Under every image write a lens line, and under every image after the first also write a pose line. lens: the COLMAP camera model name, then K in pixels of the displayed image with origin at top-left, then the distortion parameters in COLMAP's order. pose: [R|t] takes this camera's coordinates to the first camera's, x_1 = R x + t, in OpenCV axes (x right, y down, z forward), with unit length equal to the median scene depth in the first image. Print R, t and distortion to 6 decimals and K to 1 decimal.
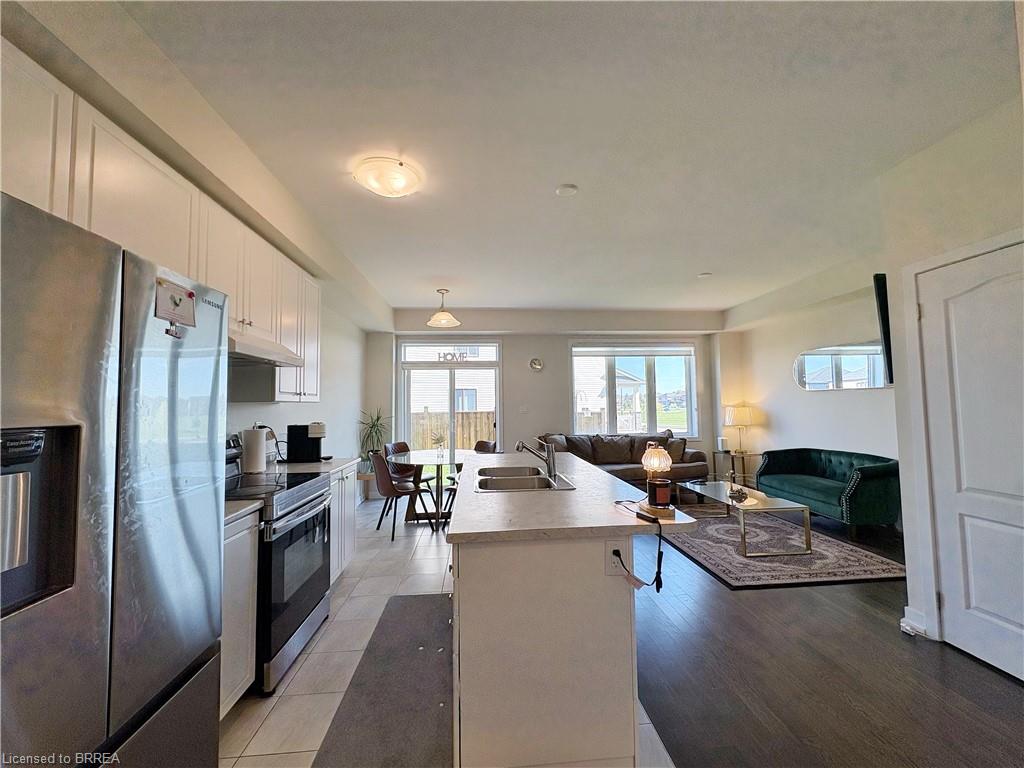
lens RADIAL K [[407.7, 0, 515.7], [0, 407.7, 382.9], [0, 0, 1]] dist [-0.000231, 0.000261]
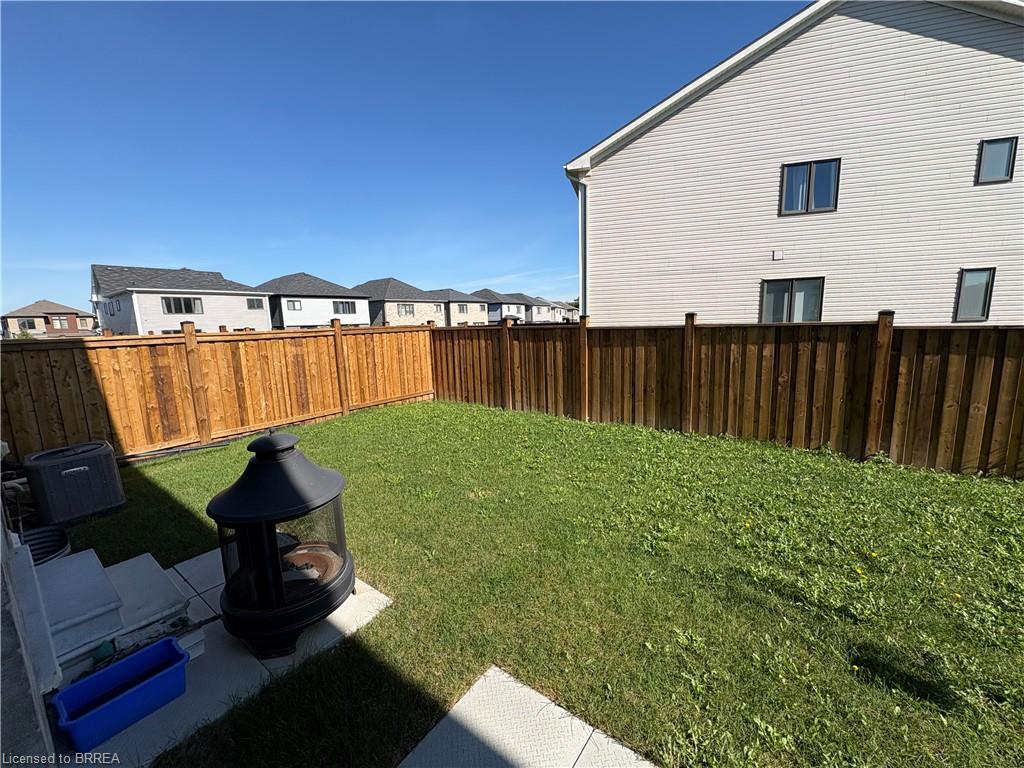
lens RADIAL K [[407.7, 0, 513.0], [0, 407.7, 385.2], [0, 0, 1]] dist [-0.000231, 0.000261]
pose [[0.741553, 0.097406, -0.663785, -0.097537], [0.056484, 0.976827, 0.206444, 0.061719], [0.668512, -0.190582, 0.718867, 1.030675]]
